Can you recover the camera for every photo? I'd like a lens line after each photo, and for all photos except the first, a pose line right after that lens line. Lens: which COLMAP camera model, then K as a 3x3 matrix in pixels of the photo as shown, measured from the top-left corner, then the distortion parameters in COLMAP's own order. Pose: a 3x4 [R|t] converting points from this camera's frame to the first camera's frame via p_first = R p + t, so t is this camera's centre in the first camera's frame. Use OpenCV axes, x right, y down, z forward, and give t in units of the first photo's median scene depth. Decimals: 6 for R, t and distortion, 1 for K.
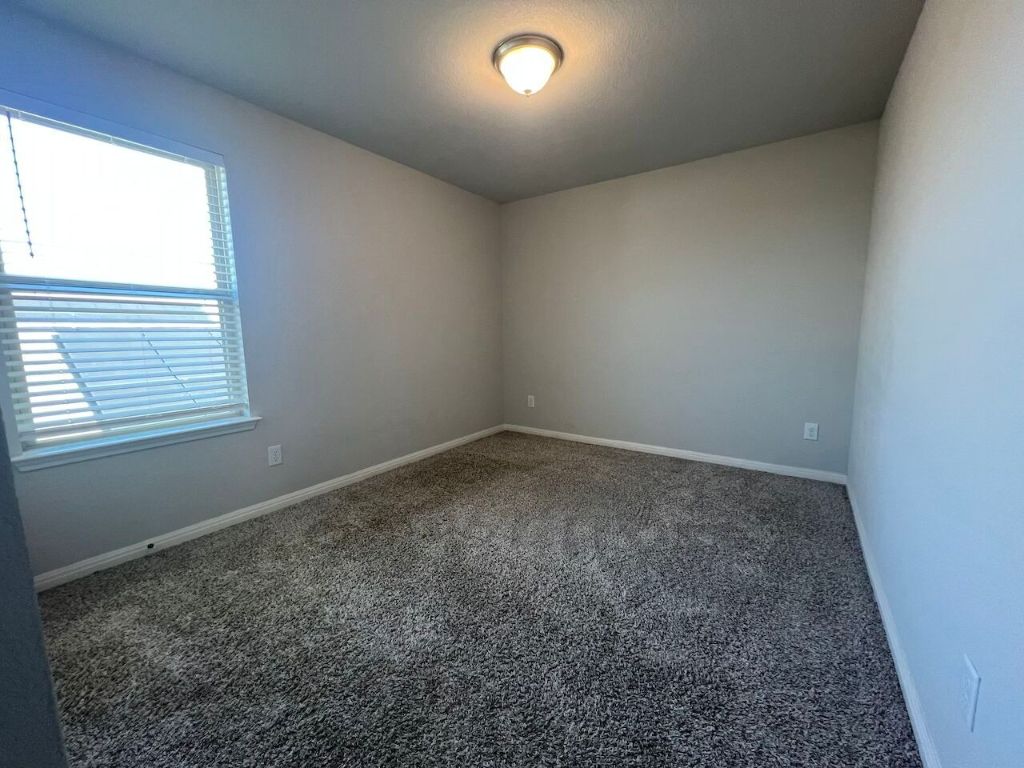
lens RADIAL K [[410.3, 0, 510.5], [0, 410.3, 384.3], [0, 0, 1]] dist [-0.000037, -0.000020]
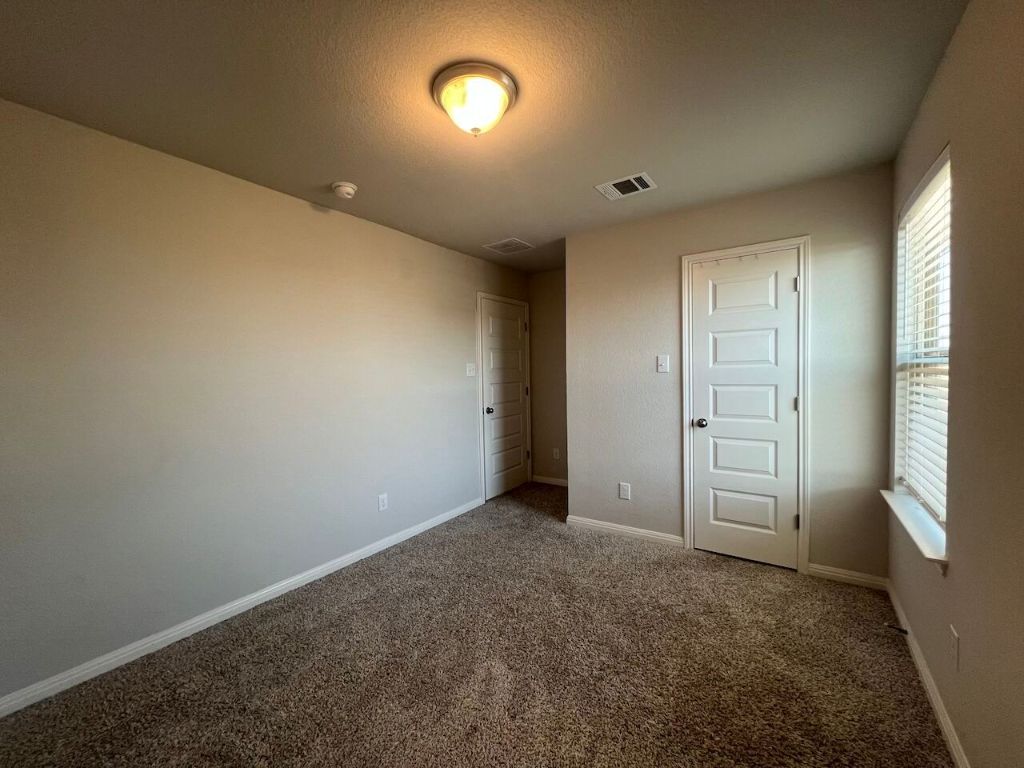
lens RADIAL K [[410.3, 0, 510.5], [0, 410.3, 384.3], [0, 0, 1]] dist [-0.000037, -0.000020]
pose [[-0.999456, 0.032360, 0.006415, -0.014200], [0.032967, 0.986923, 0.157784, -0.299014], [-0.001225, 0.157910, -0.987453, 1.645410]]
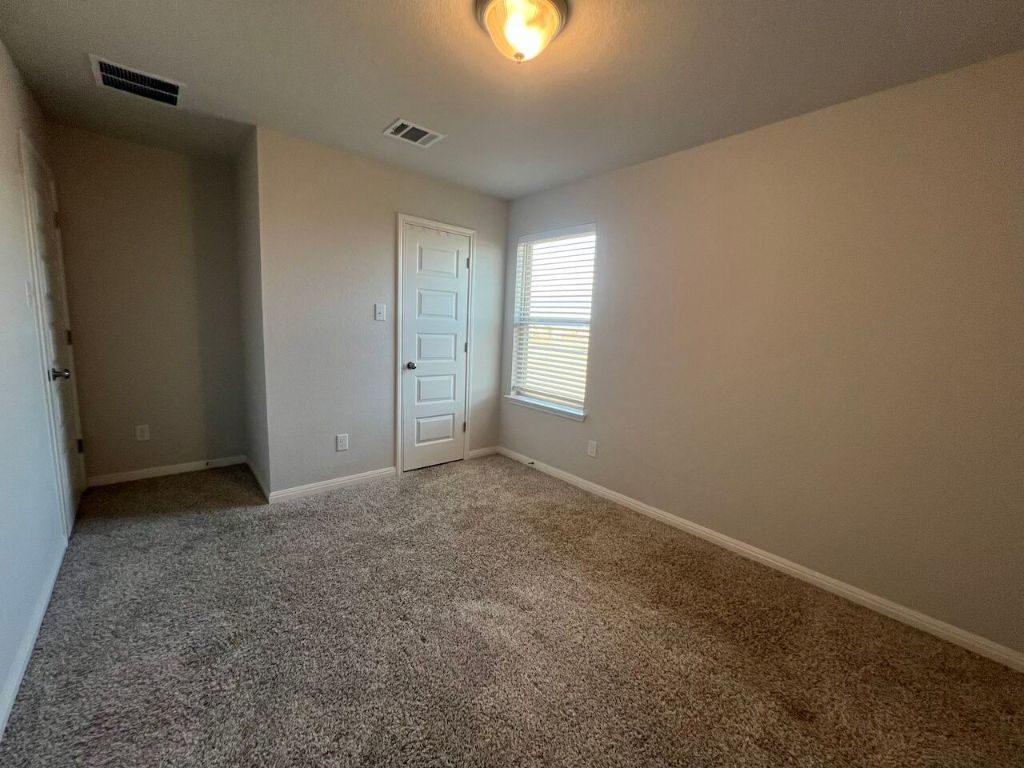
lens RADIAL K [[410.3, 0, 510.5], [0, 410.3, 384.3], [0, 0, 1]] dist [-0.000037, -0.000020]
pose [[-0.252065, 0.138734, -0.957714, 0.742052], [-0.165354, 0.968941, 0.183880, -0.231790], [0.953479, 0.204712, -0.221296, 1.112324]]
